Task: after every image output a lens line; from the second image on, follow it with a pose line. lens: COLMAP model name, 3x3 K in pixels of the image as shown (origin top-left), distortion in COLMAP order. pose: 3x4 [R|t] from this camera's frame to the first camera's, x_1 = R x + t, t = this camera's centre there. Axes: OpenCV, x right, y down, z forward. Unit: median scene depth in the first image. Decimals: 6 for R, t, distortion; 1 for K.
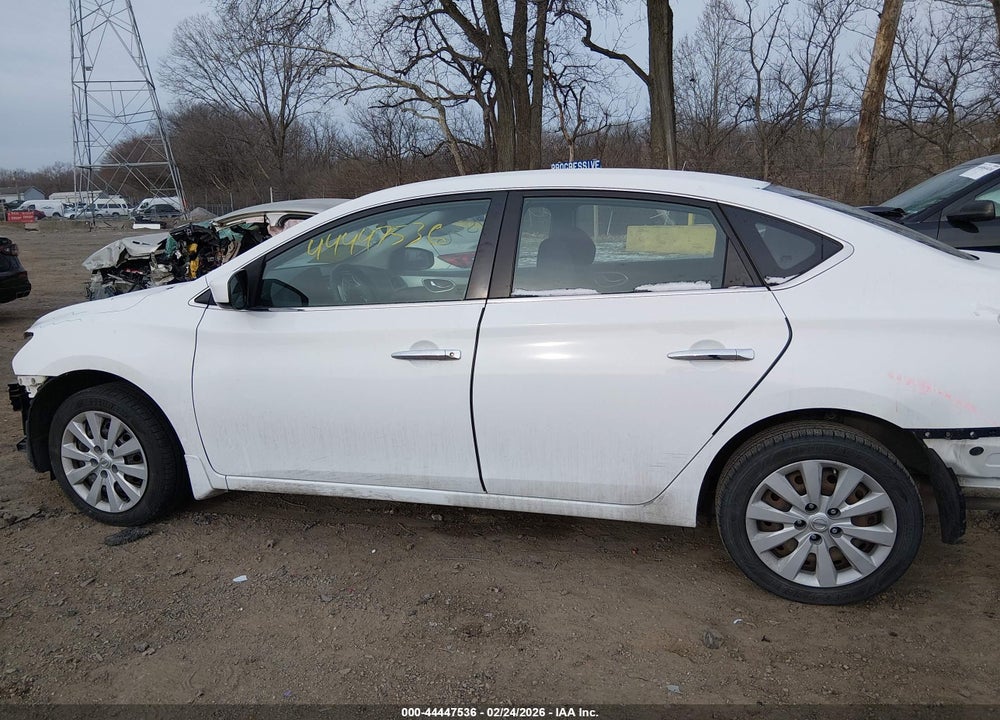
lens RADIAL K [[755.6, 0, 498.5], [0, 755.6, 351.1], [0, 0, 1]] dist [0.108603, -0.179458]
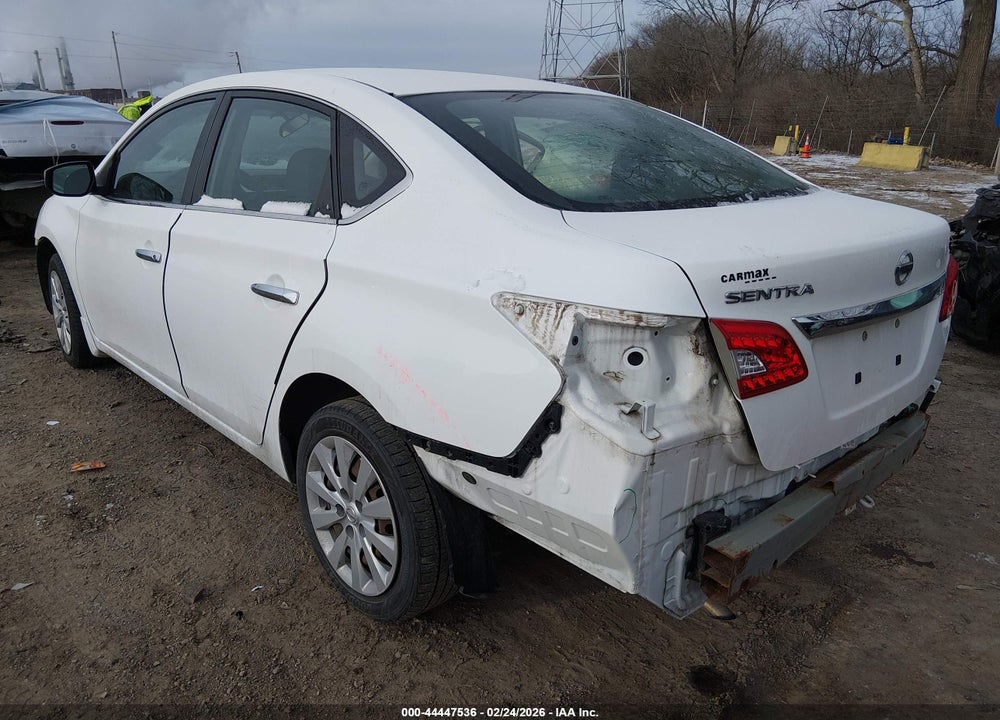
lens RADIAL K [[760.4, 0, 500.0], [0, 760.4, 360.0], [0, 0, 1]] dist [0.075869, -0.119244]
pose [[0.838549, 0.195792, -0.508430, 0.791296], [-0.137409, 0.979031, 0.150389, -0.071007], [0.527214, -0.056246, 0.847869, 0.333434]]
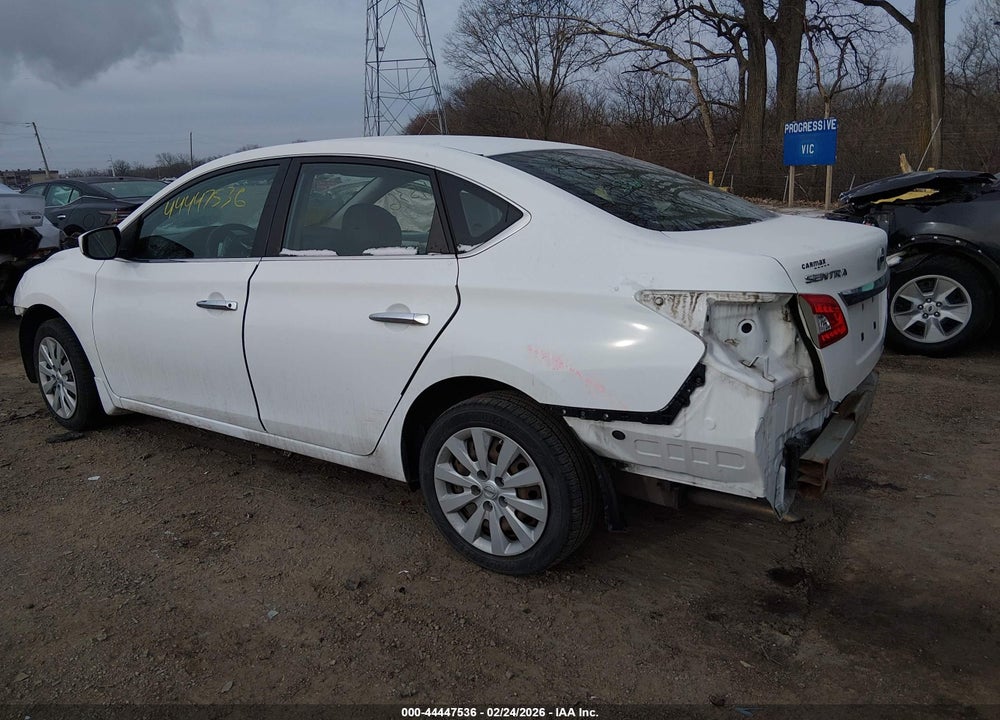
lens RADIAL K [[755.6, 0, 498.5], [0, 755.6, 351.1], [0, 0, 1]] dist [0.108603, -0.179458]
pose [[0.939637, 0.074327, -0.334003, 0.631453], [-0.060689, 0.996848, 0.051097, -0.009092], [0.336748, -0.027743, 0.941186, 0.058974]]
